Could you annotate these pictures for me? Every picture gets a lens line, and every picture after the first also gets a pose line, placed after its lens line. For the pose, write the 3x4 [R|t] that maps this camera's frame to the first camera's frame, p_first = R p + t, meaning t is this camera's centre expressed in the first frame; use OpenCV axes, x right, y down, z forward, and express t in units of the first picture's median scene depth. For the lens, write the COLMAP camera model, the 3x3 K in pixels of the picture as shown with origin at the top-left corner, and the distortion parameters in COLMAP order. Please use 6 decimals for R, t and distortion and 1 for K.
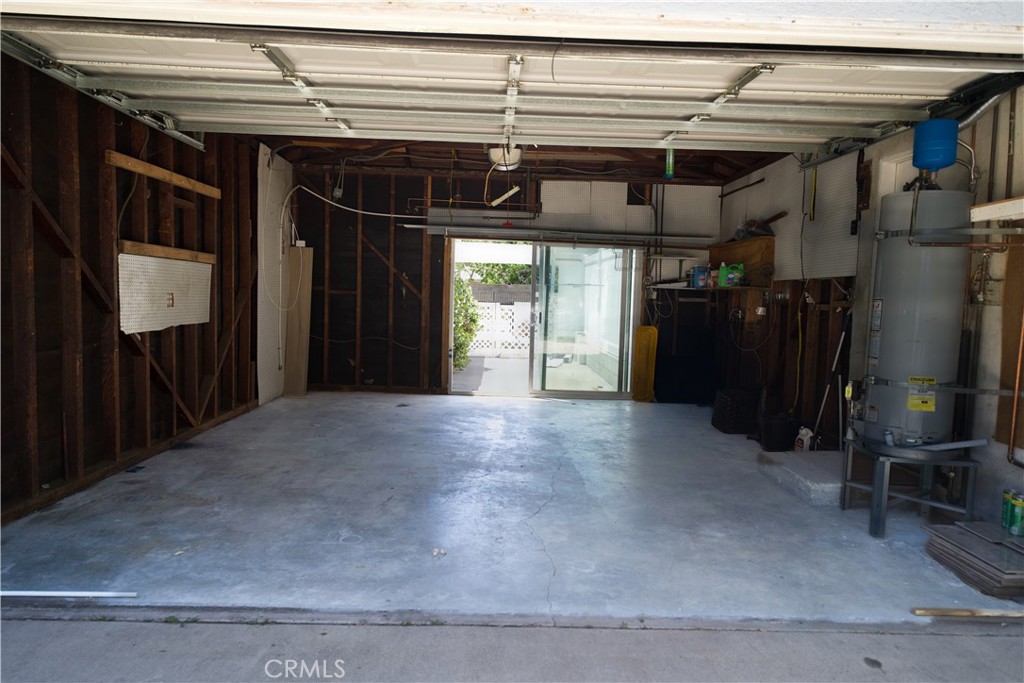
lens RADIAL K [[669.8, 0, 512.0], [0, 669.8, 341.5], [0, 0, 1]] dist [0.000767, 0.000172]
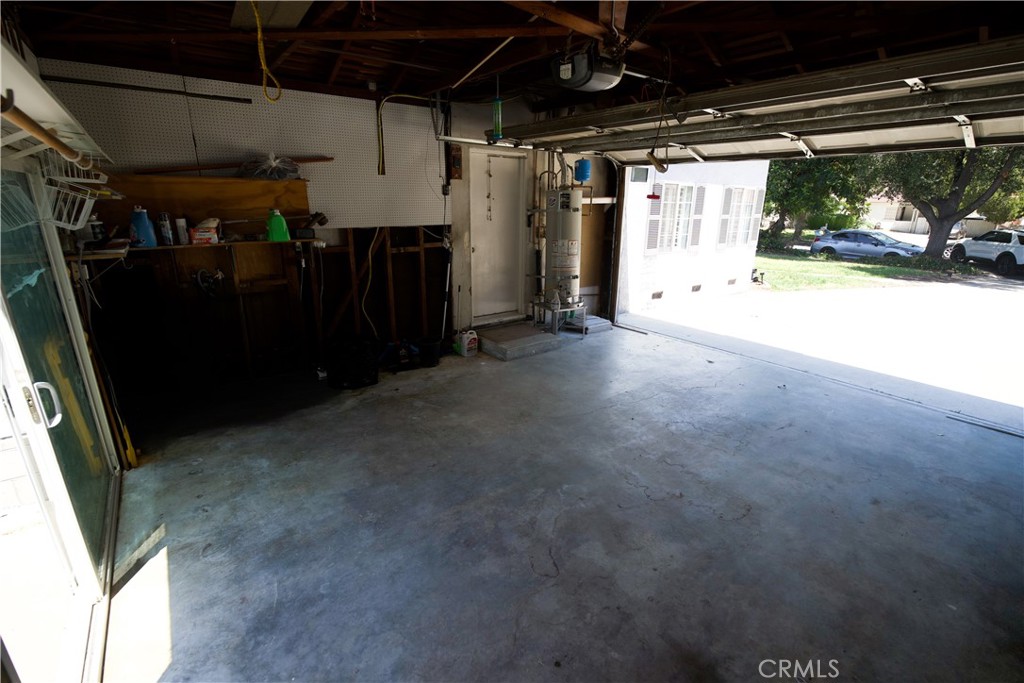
lens RADIAL K [[459.3, 0, 512.0], [0, 459.3, 341.5], [0, 0, 1]] dist [-0.013432, -0.000158]
pose [[-0.586144, -0.266892, 0.764986, -0.457470], [0.032175, 0.935774, 0.351130, -0.231996], [-0.809567, 0.230426, -0.539912, 1.668286]]
